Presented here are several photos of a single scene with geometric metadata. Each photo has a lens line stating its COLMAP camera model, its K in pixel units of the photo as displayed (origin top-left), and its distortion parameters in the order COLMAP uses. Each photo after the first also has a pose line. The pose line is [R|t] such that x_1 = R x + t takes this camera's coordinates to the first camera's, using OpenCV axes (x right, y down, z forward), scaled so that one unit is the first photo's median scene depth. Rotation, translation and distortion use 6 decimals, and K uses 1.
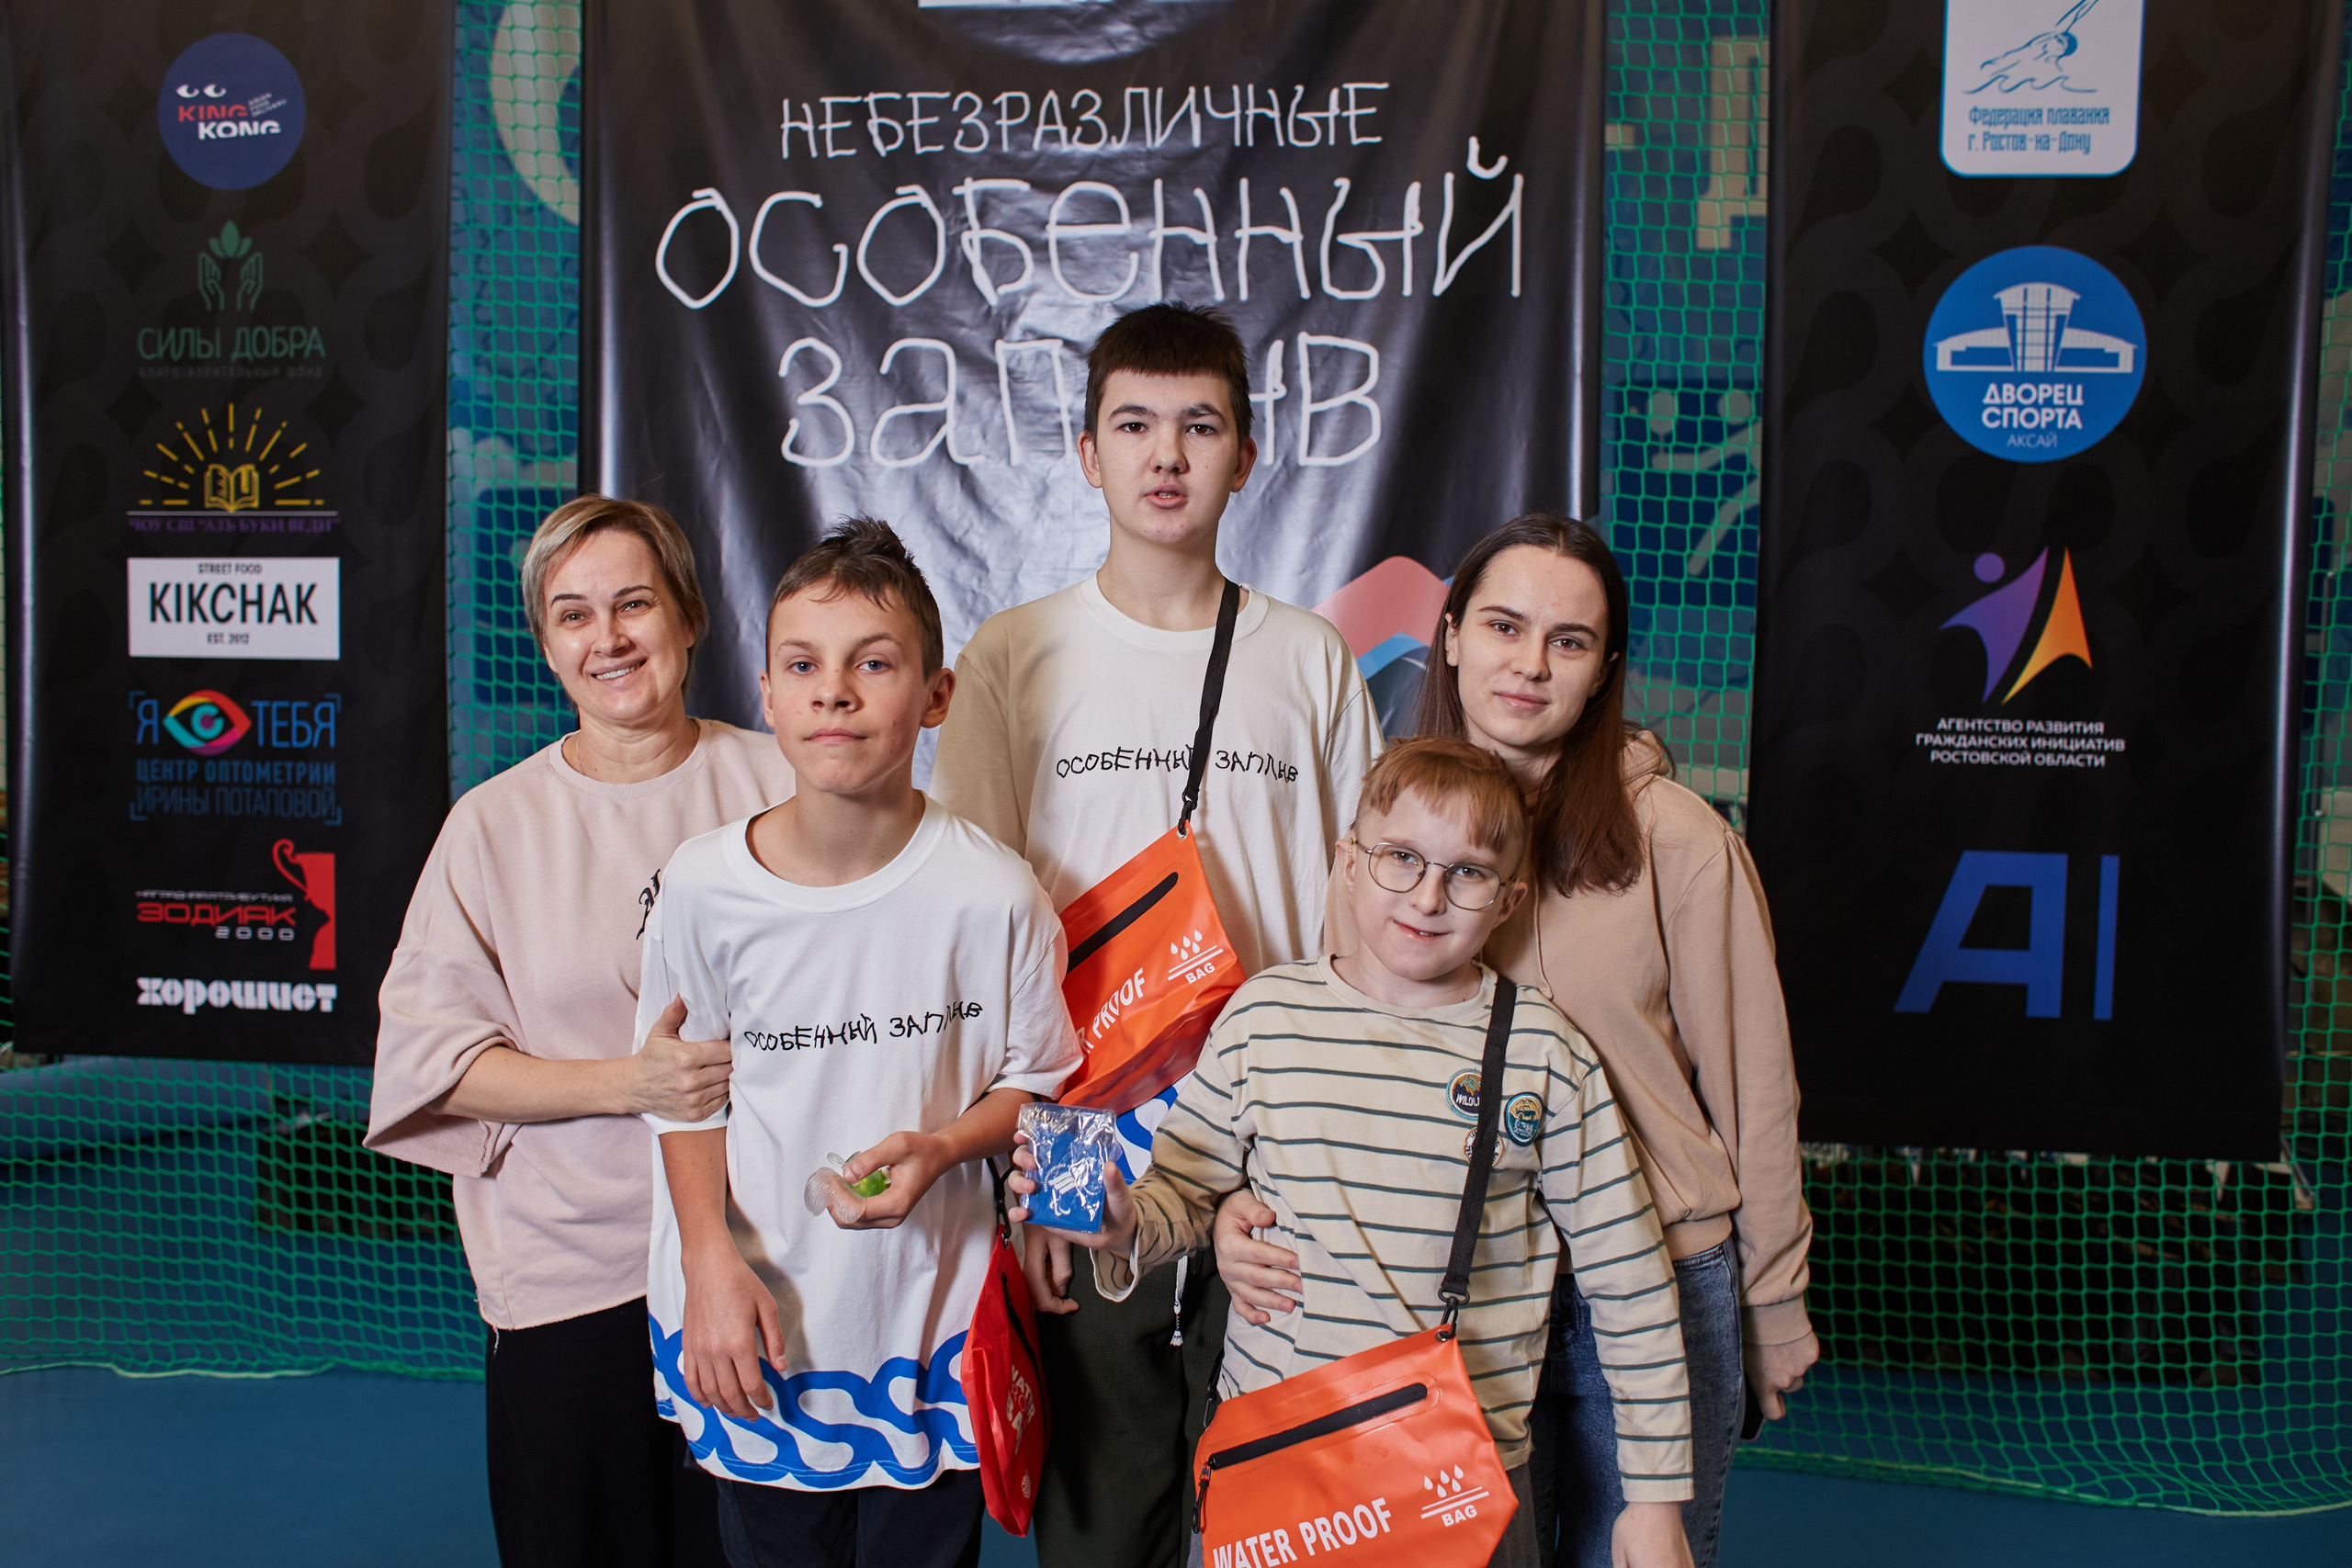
lens RADIAL K [[1886.1, 0, 1186.5], [0, 1886.1, 794.1], [0, 0, 1]] dist [-0.109819, 0.140876]
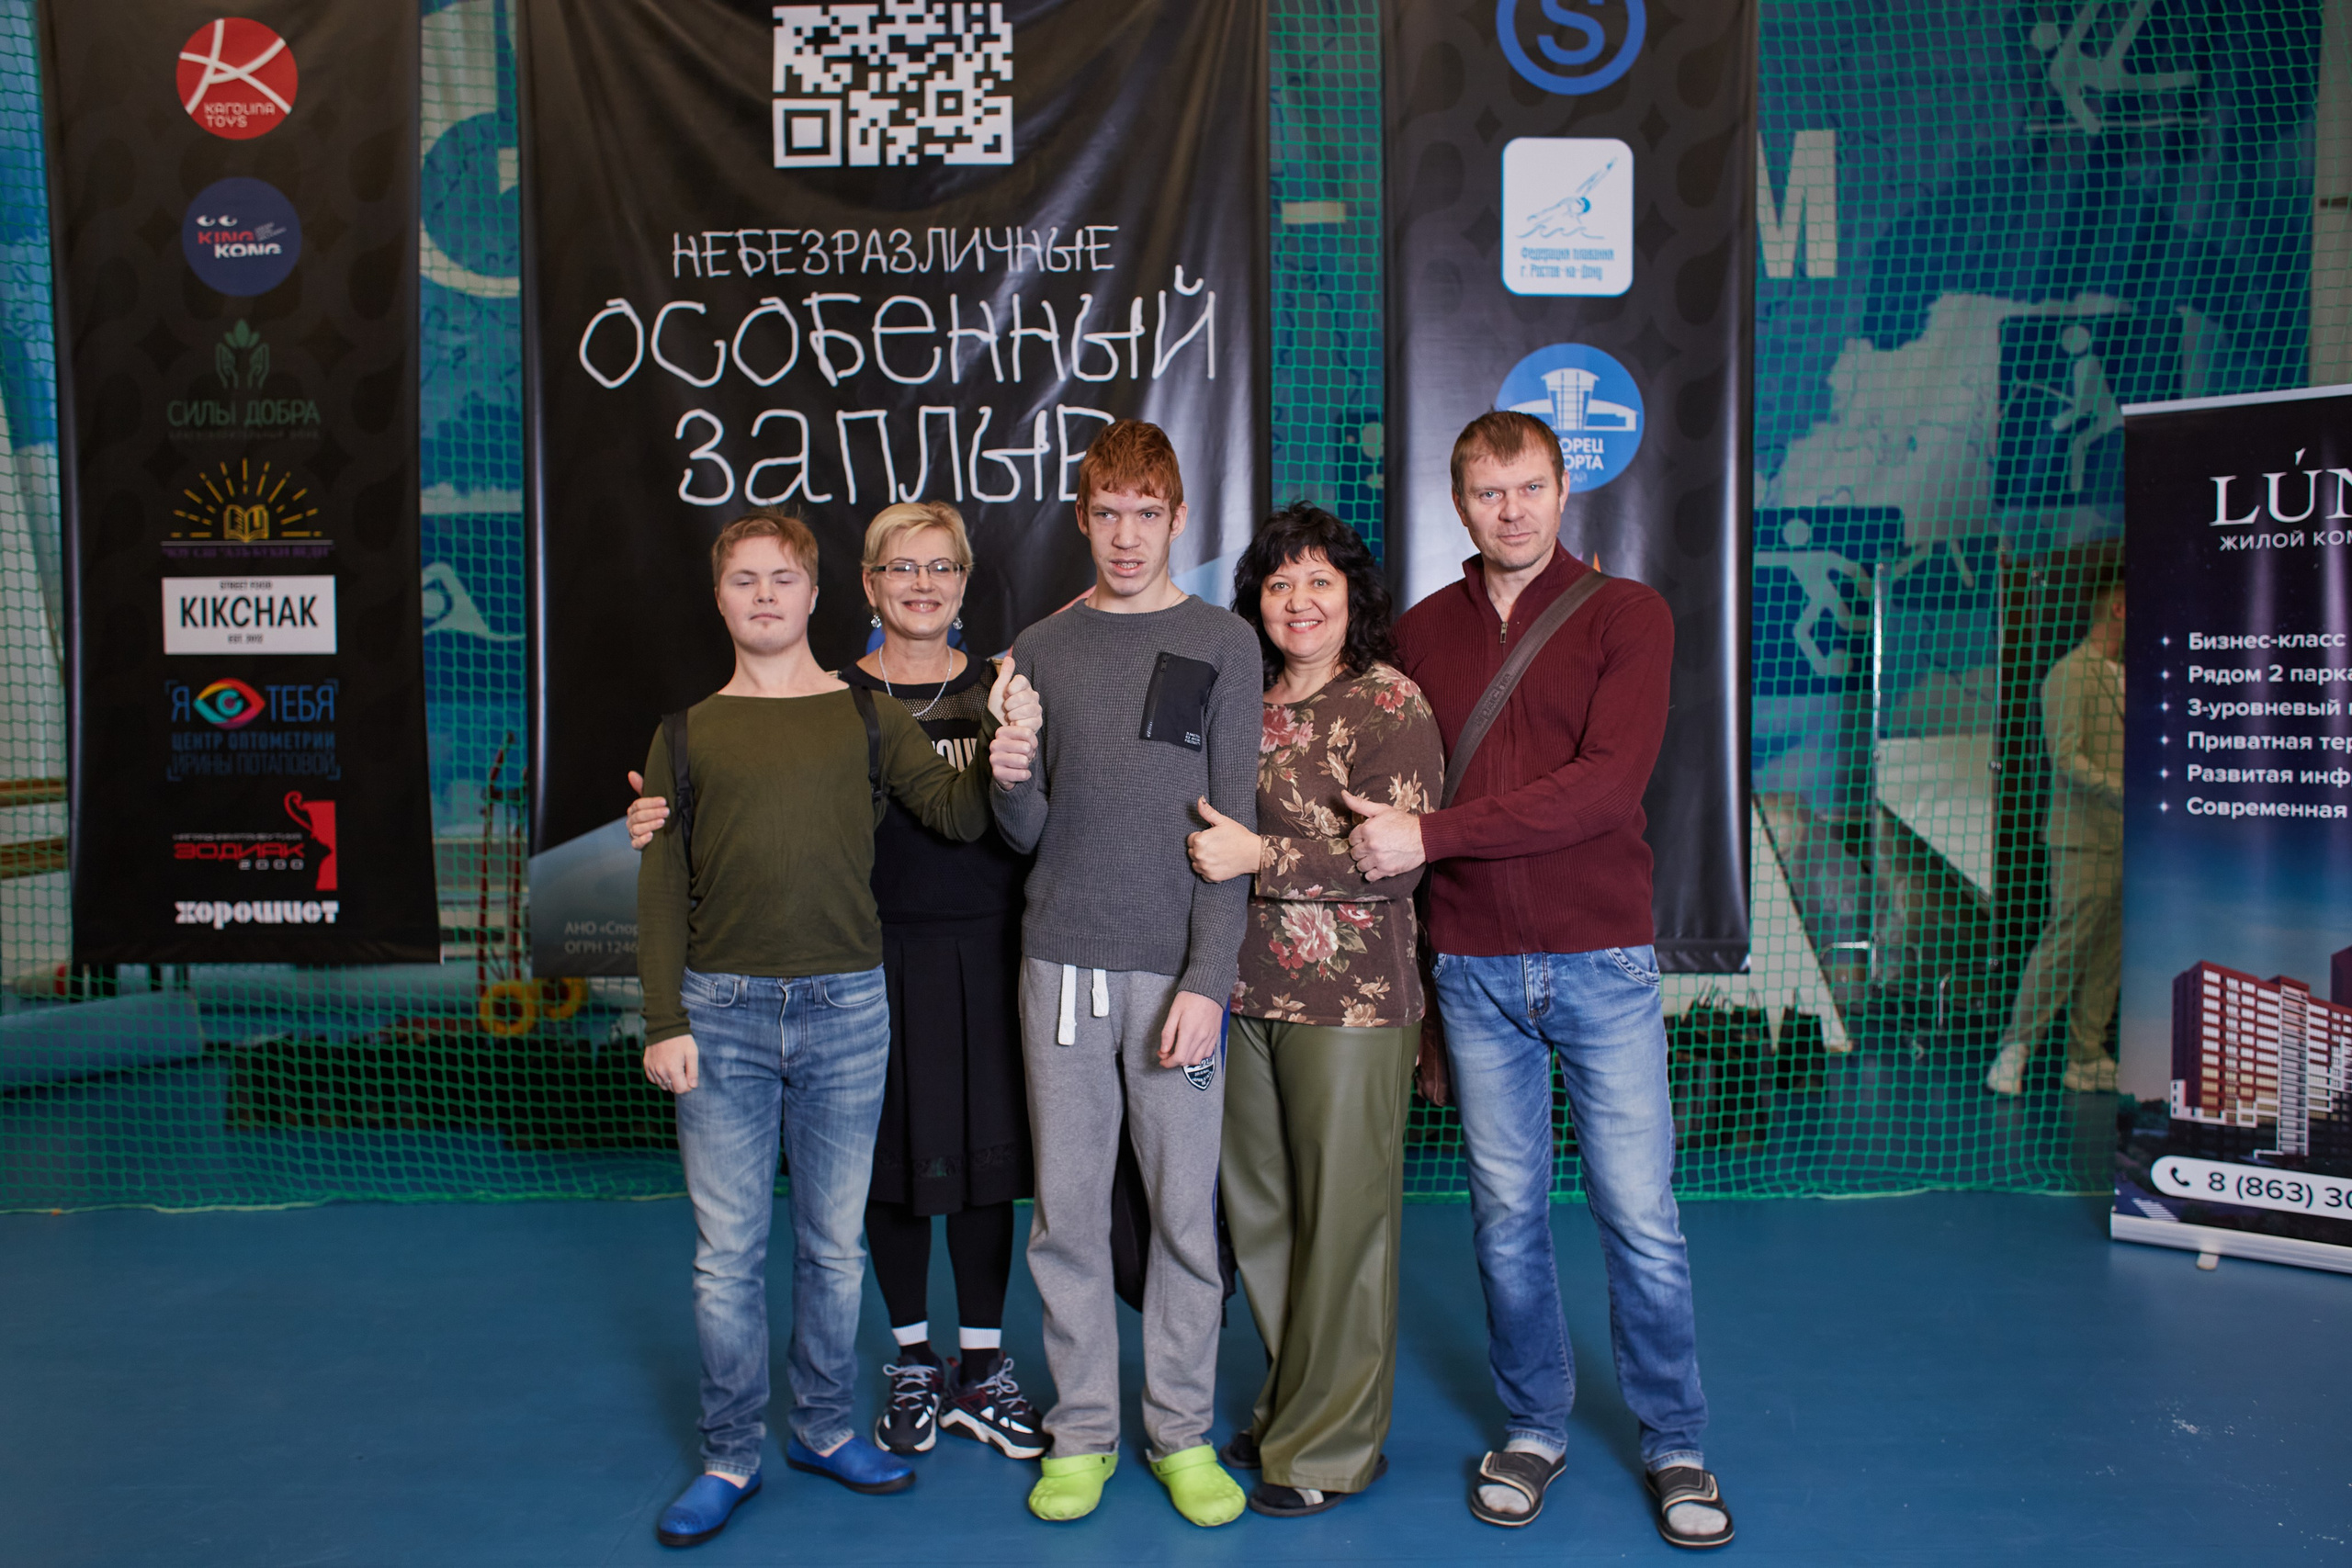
lens RADIAL K [[1845.0, 0, 1189.3], [0, 1845.0, 788.2], [0, 0, 1]] dist [-0.097838, 0.120317]
pose [[0.993771, -0.025052, 0.108586, 0.001859], [0.025570, 0.999667, -0.003379, 0.044728], [-0.108465, 0.006135, 0.994081, -0.359526]]
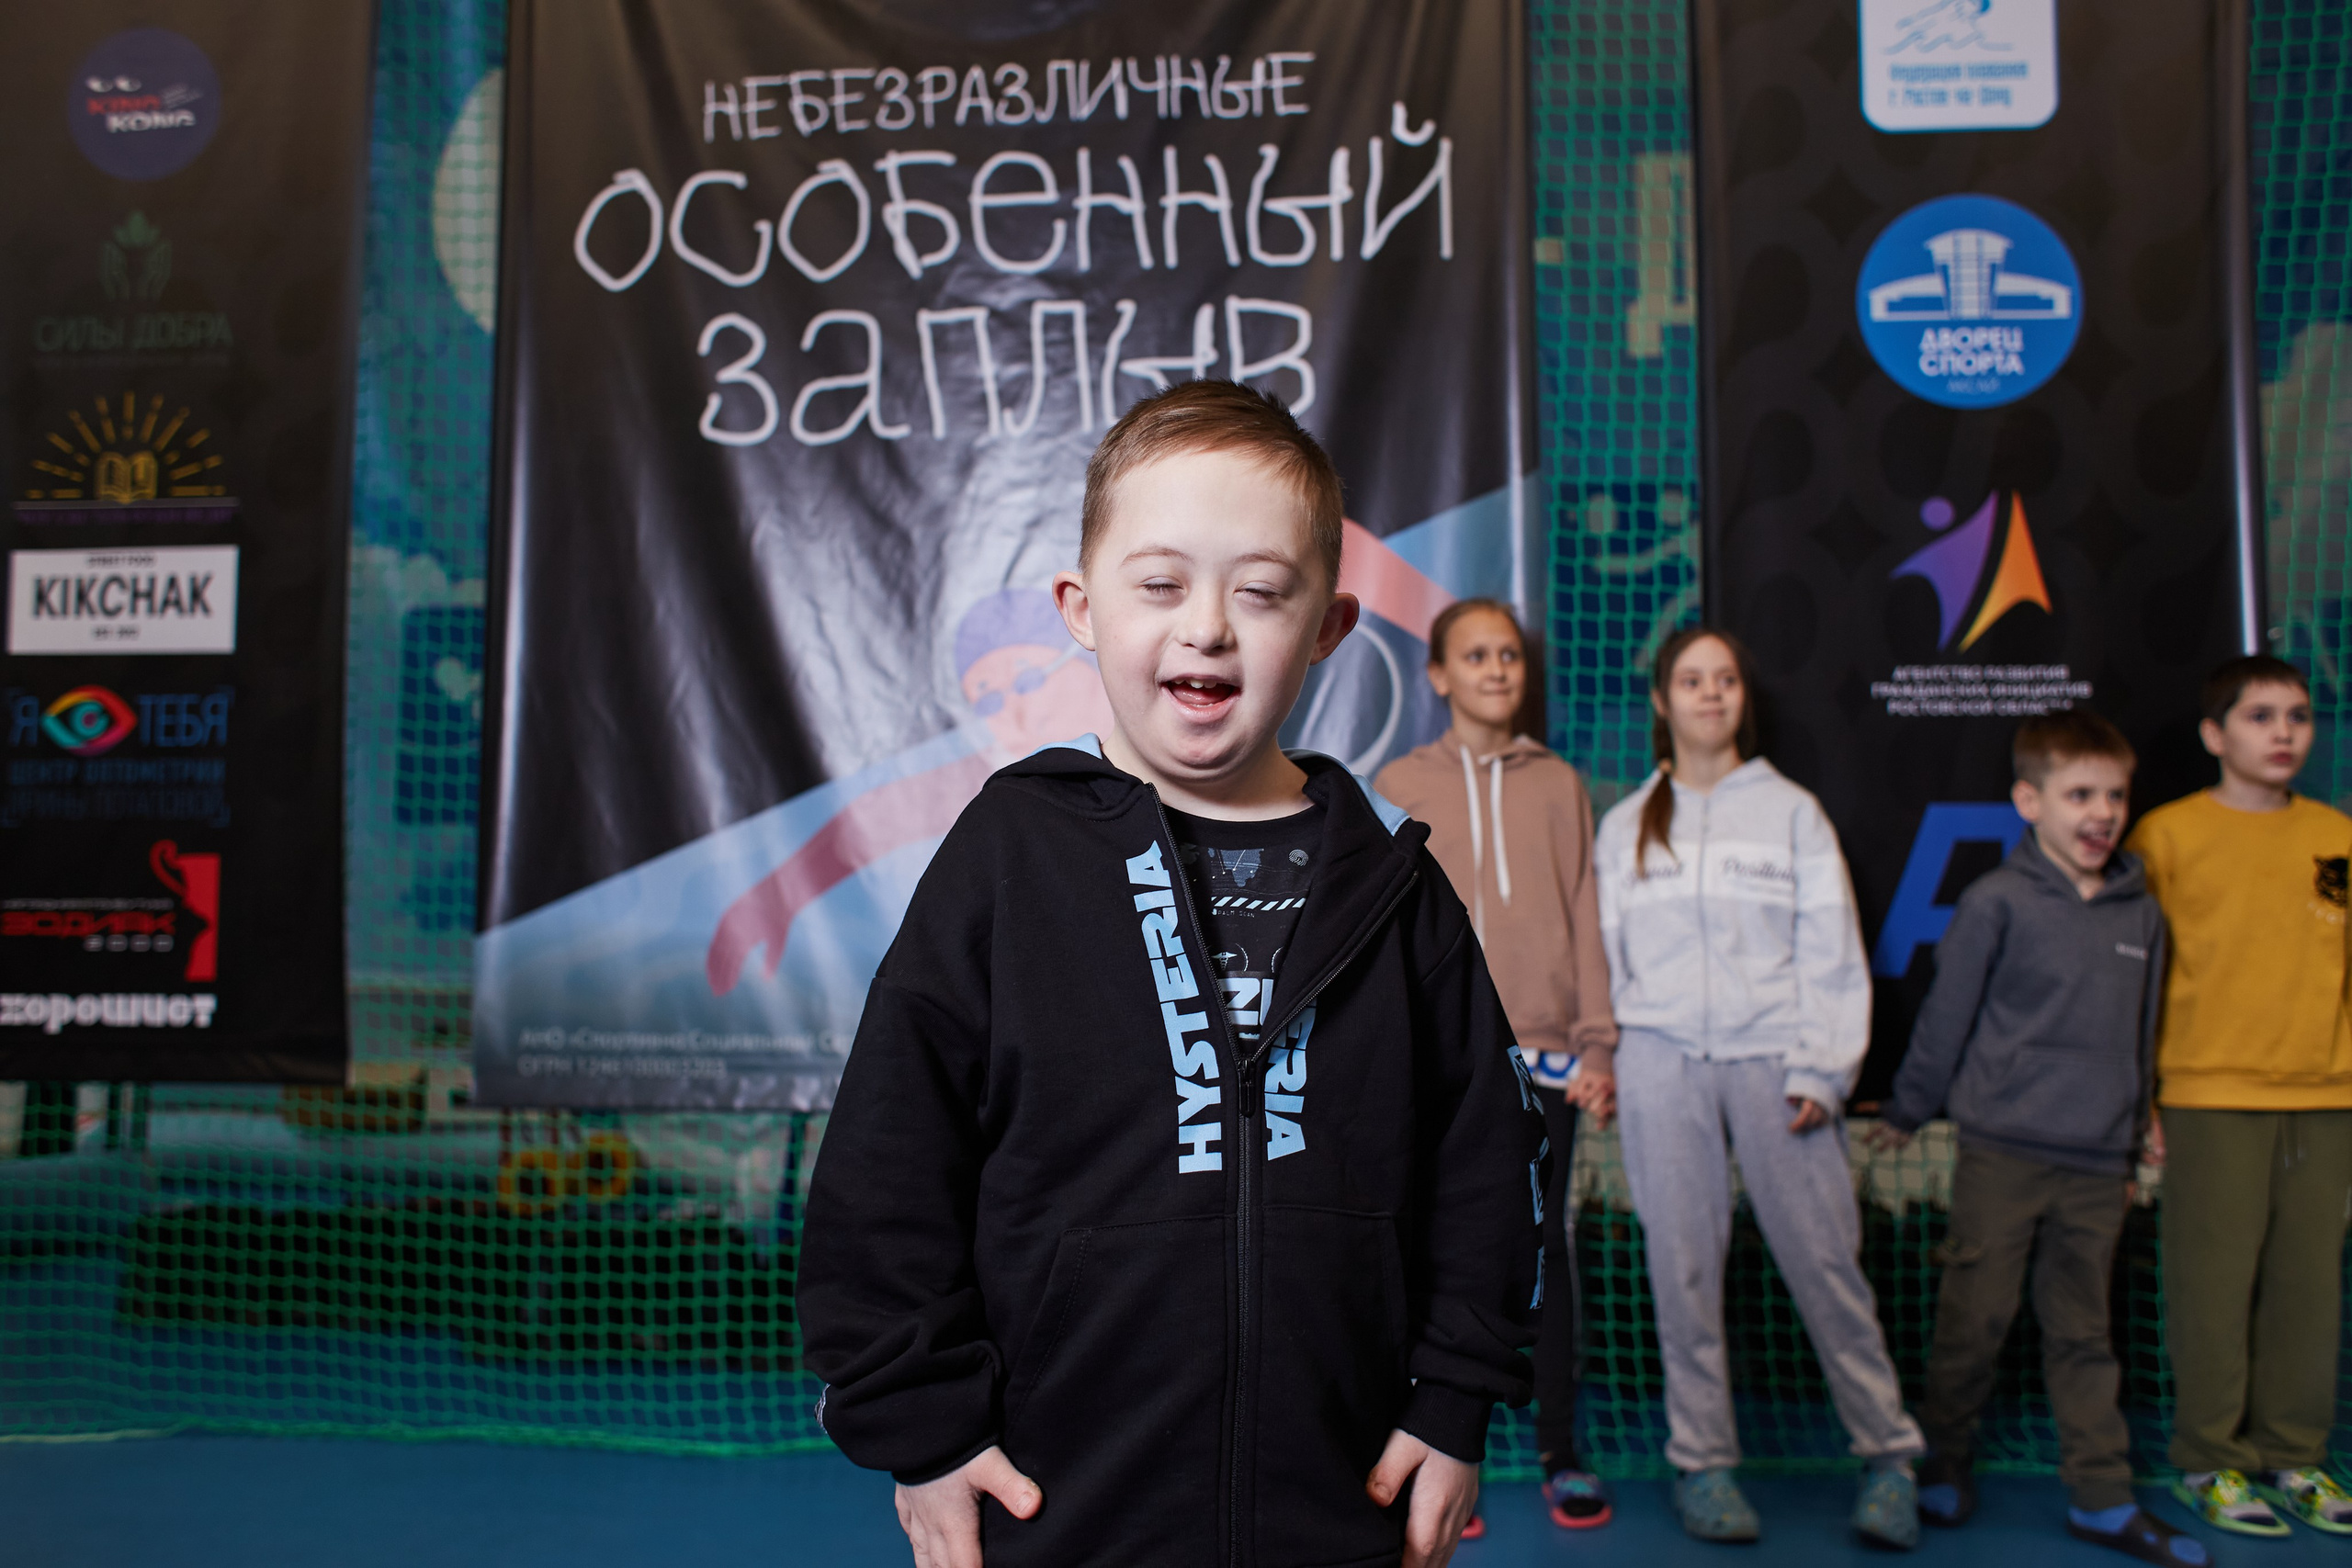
lens RADIAL K [[1886.1, 0, 1186.5], [0, 1886.1, 794.1], [0, 0, 1]] dist [-0.109819, 0.140876]
pose [[0.999553, -0.013722, 0.026569, 0.008228], [0.016737, 0.993016, -0.116790, 0.125349], [-0.024781, 0.117182, 0.992801, 0.052539]]
